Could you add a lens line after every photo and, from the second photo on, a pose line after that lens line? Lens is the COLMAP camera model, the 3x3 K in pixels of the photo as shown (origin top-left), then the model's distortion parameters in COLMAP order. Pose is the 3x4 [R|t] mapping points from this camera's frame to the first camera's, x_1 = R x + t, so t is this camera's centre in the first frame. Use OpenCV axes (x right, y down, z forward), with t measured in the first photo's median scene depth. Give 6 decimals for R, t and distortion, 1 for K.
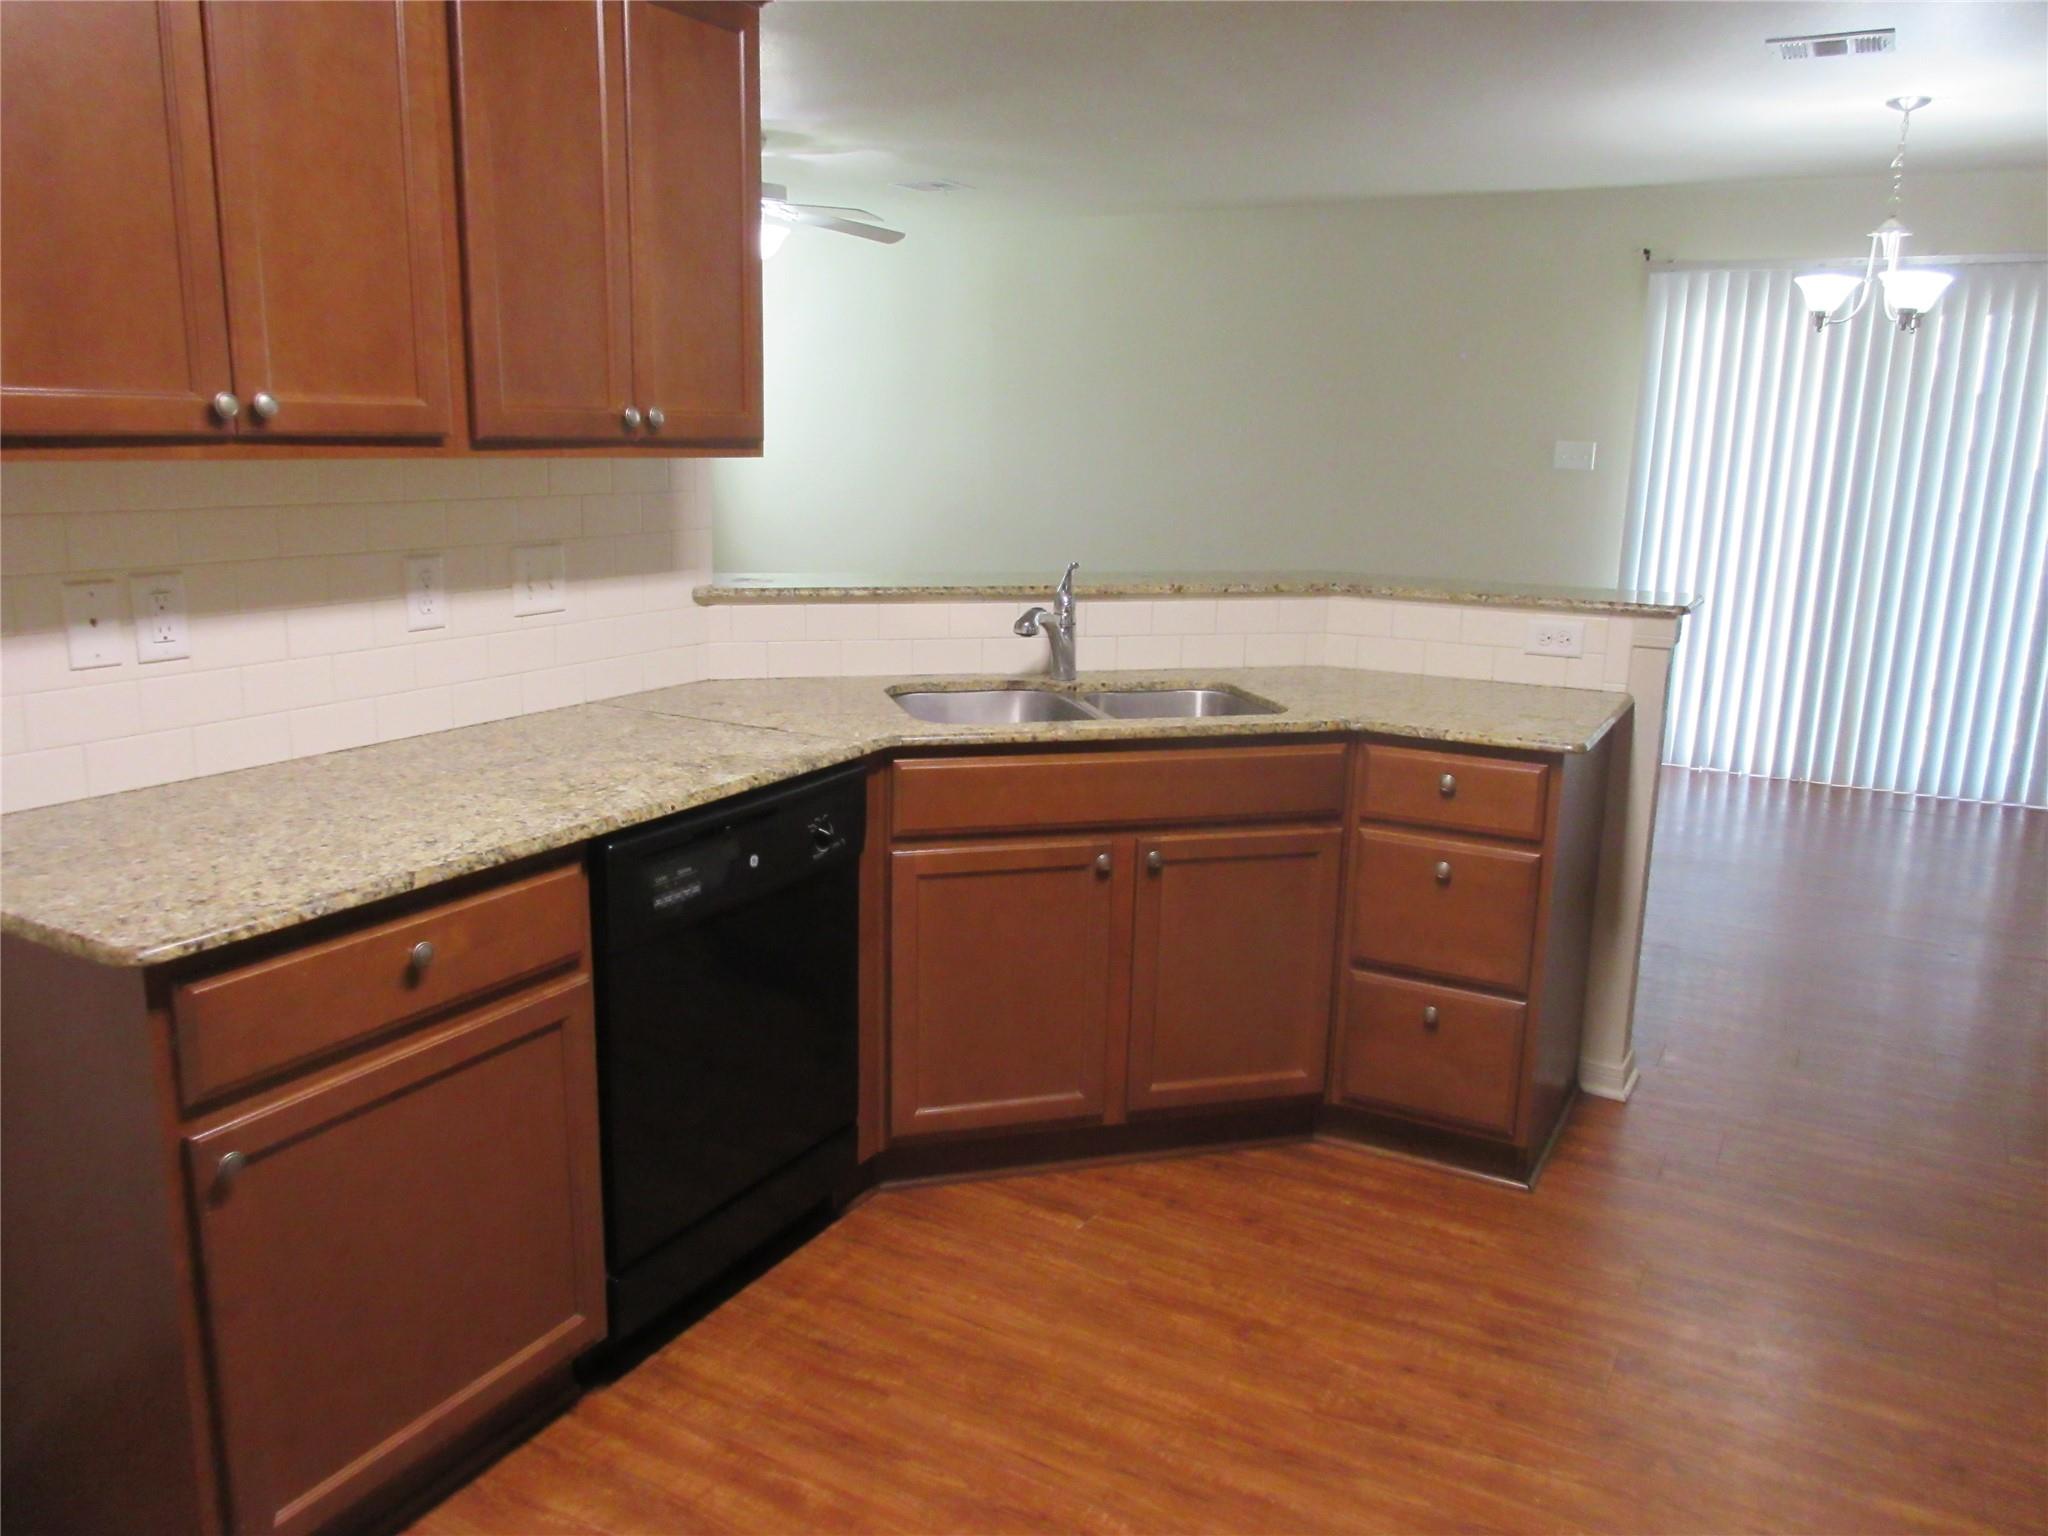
lens RADIAL K [[1511.6, 0, 1022.1], [0, 1511.6, 776.8], [0, 0, 1]] dist [-0.006709, -0.002704]
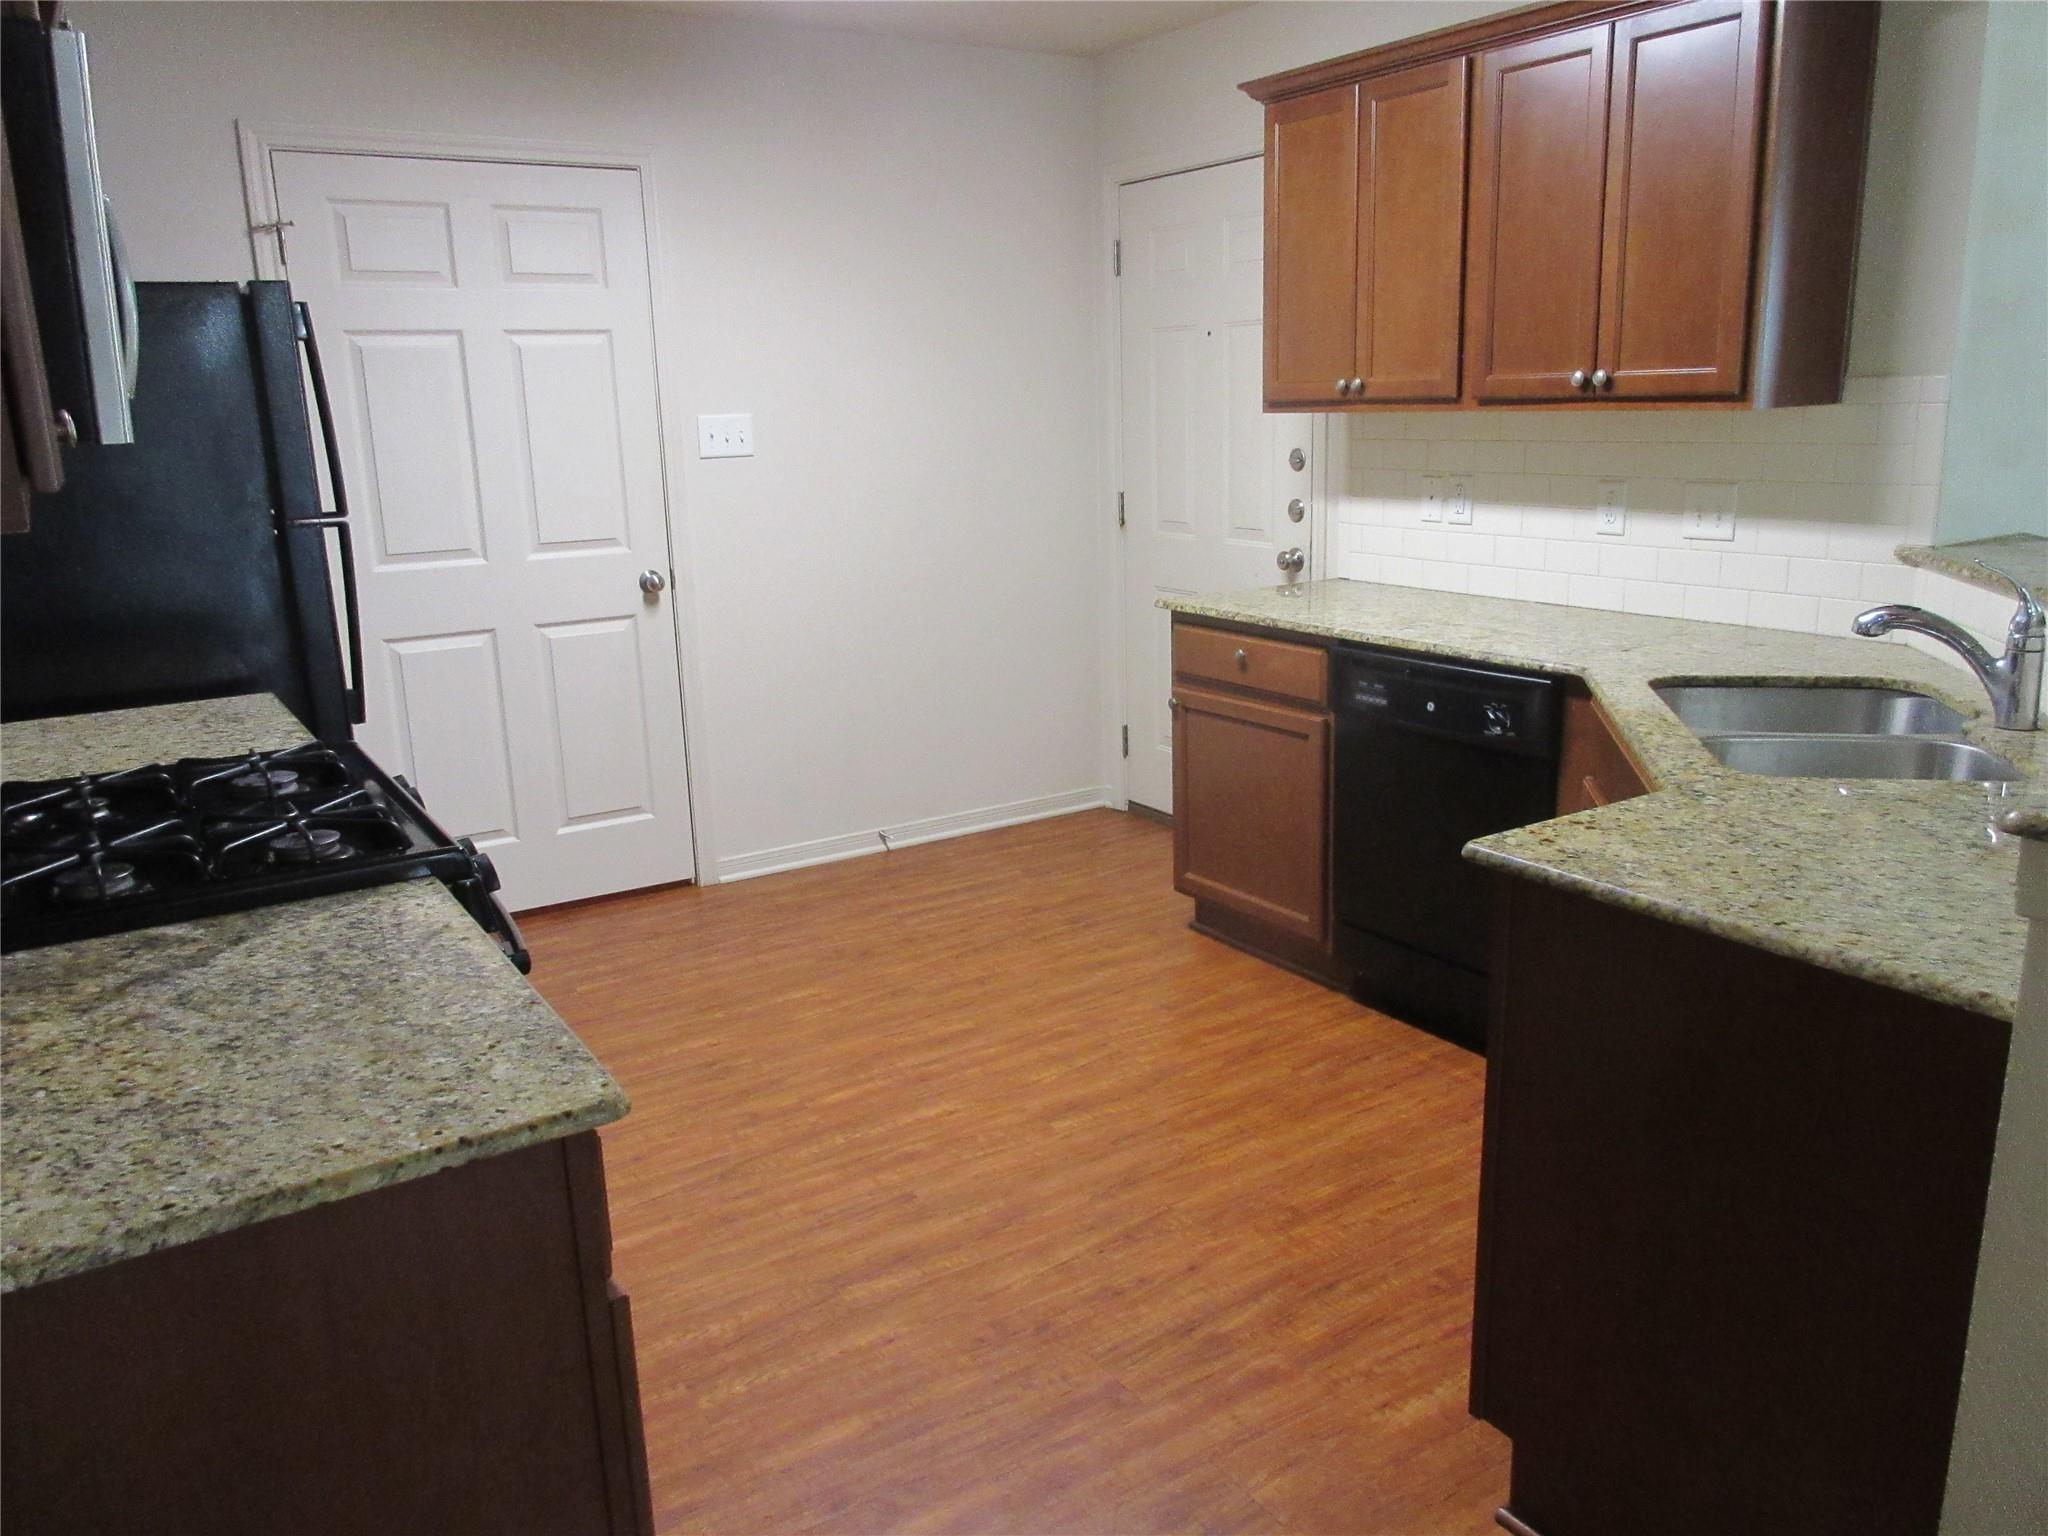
lens RADIAL K [[1511.6, 0, 1022.1], [0, 1511.6, 776.8], [0, 0, 1]] dist [-0.006709, -0.002704]
pose [[-0.469992, 0.204962, -0.858544, 1.195681], [-0.178033, 0.930664, 0.319639, -0.259000], [0.864530, 0.303077, -0.400915, 1.258213]]
